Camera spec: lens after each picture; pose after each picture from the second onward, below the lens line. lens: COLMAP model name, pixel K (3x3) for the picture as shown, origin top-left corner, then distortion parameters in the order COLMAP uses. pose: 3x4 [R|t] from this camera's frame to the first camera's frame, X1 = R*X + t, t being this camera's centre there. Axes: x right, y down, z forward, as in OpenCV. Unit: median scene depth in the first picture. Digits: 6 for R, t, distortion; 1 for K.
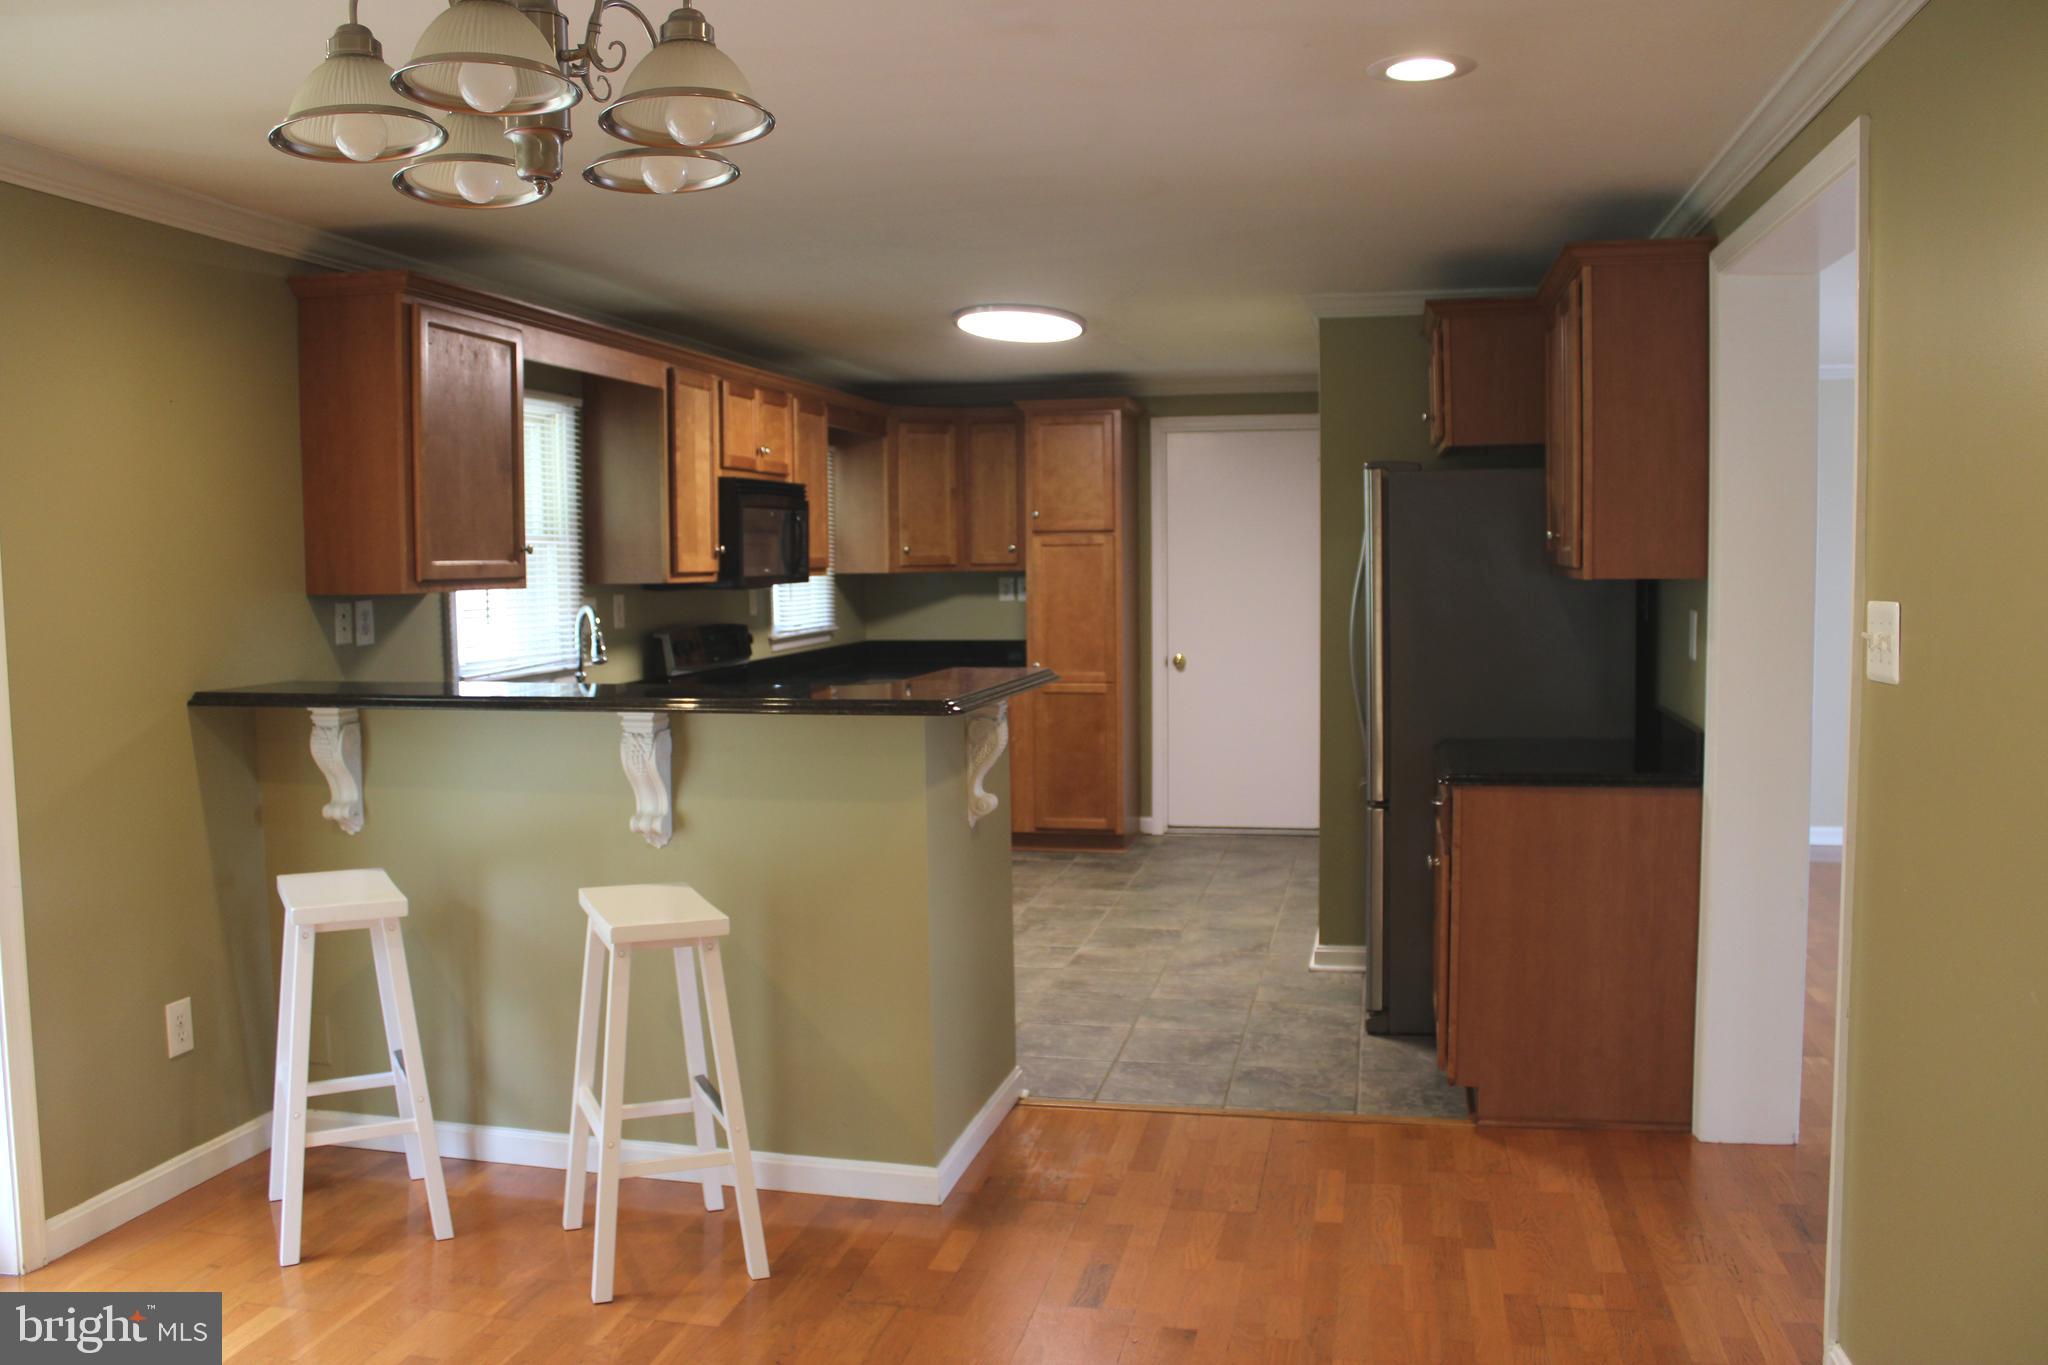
lens RADIAL K [[1702.6, 0, 1025.3], [0, 1702.6, 677.1], [0, 0, 1]] dist [-0.145926, 0.093146]
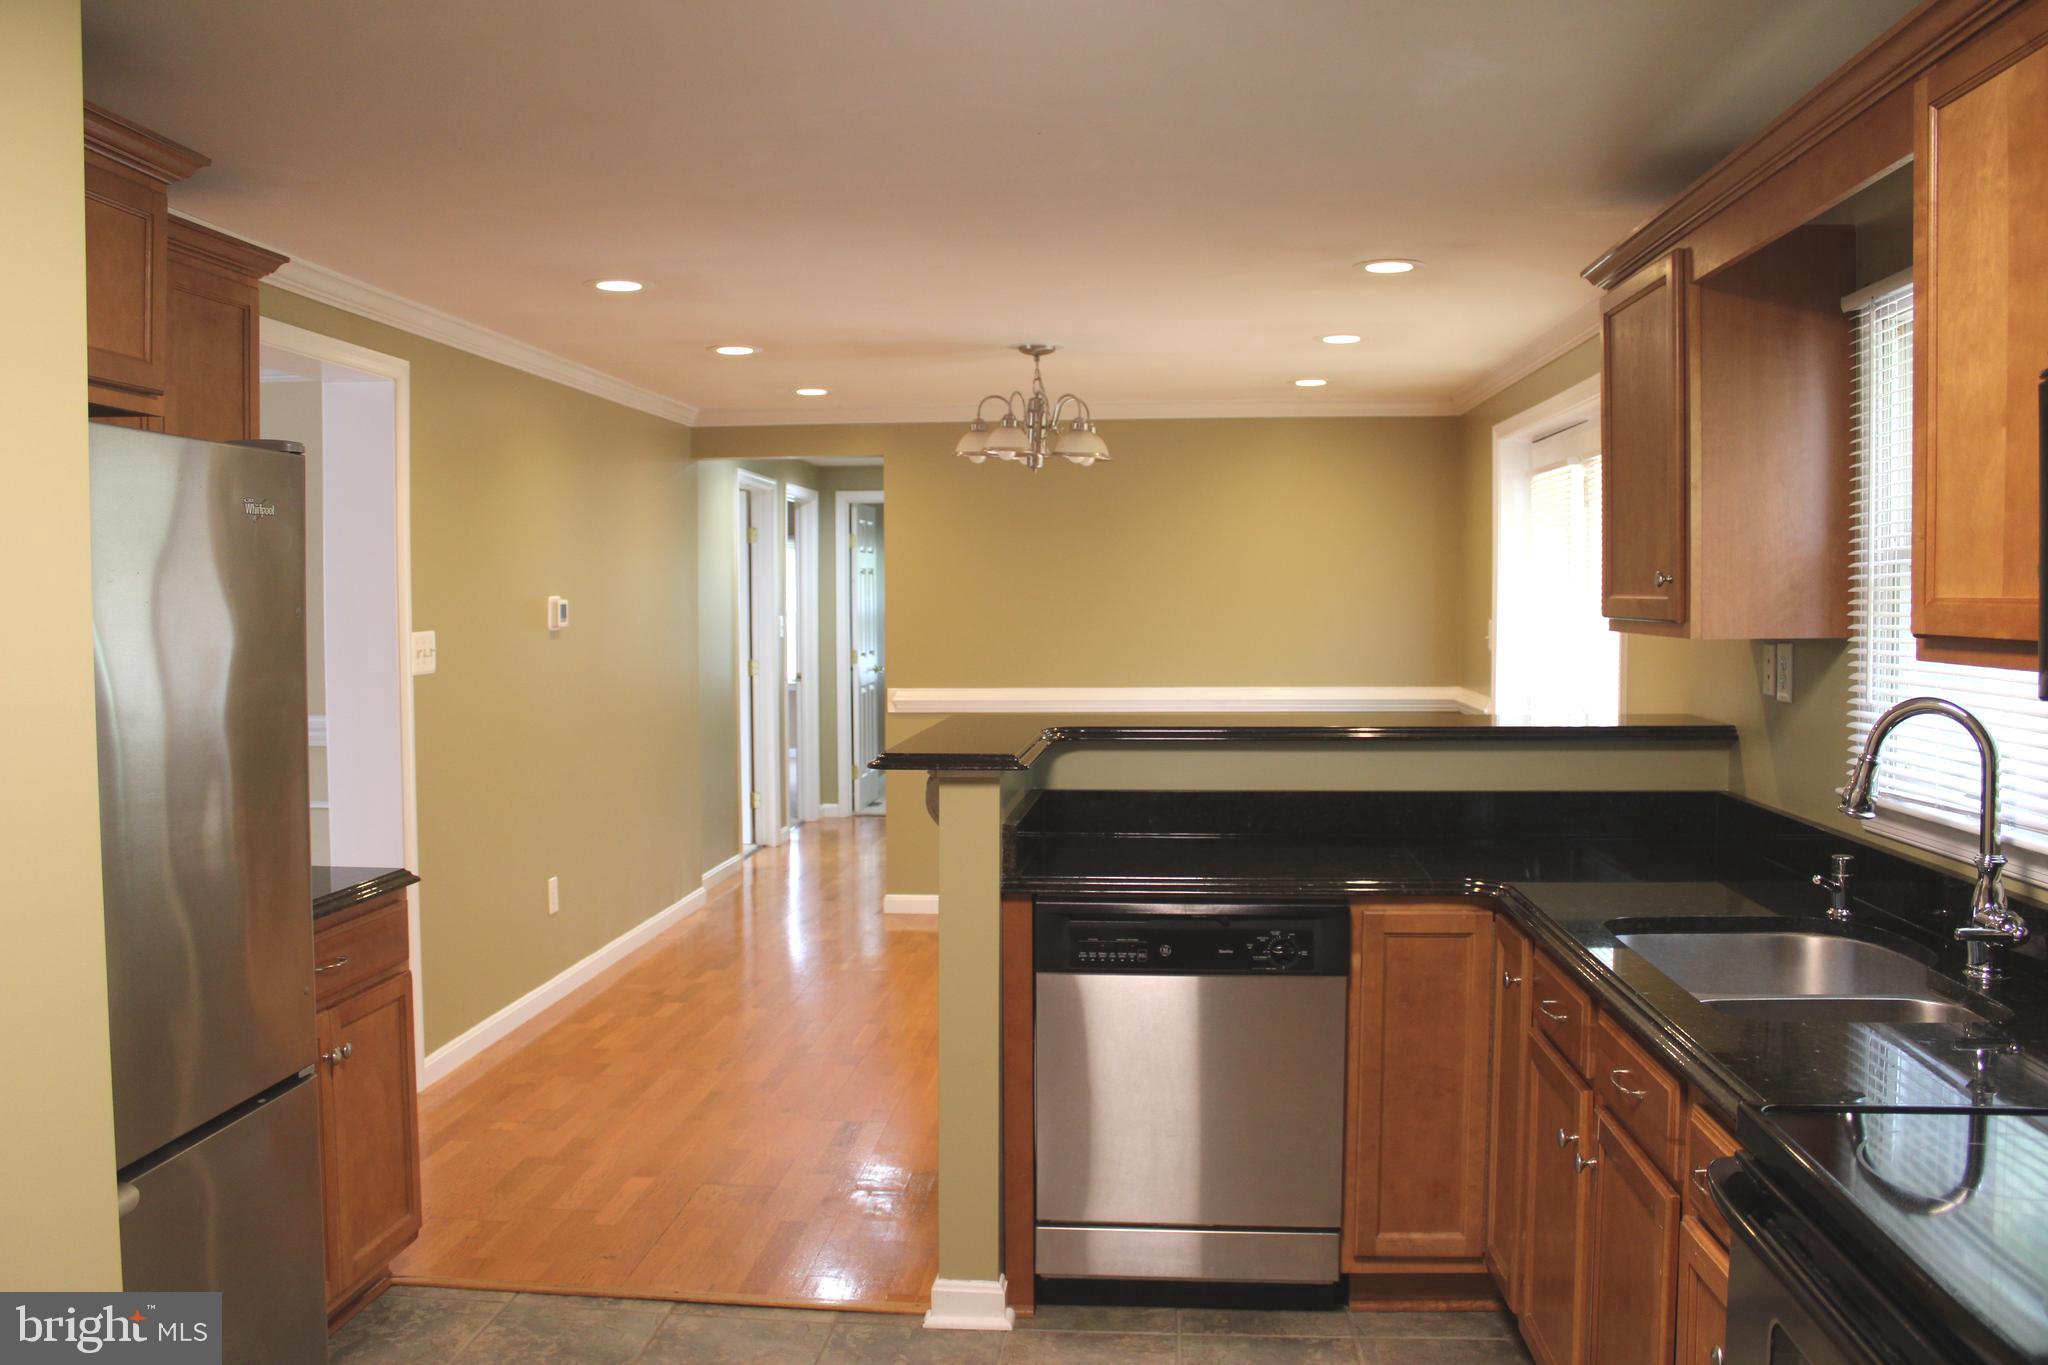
lens RADIAL K [[1702.6, 0, 1024.2], [0, 1702.6, 683.1], [0, 0, 1]] dist [-0.145926, 0.093146]
pose [[-0.992146, 0.019862, -0.123497, 0.054939], [0.005191, 0.993000, 0.117998, -0.148333], [0.124976, 0.116430, -0.985305, 2.110681]]
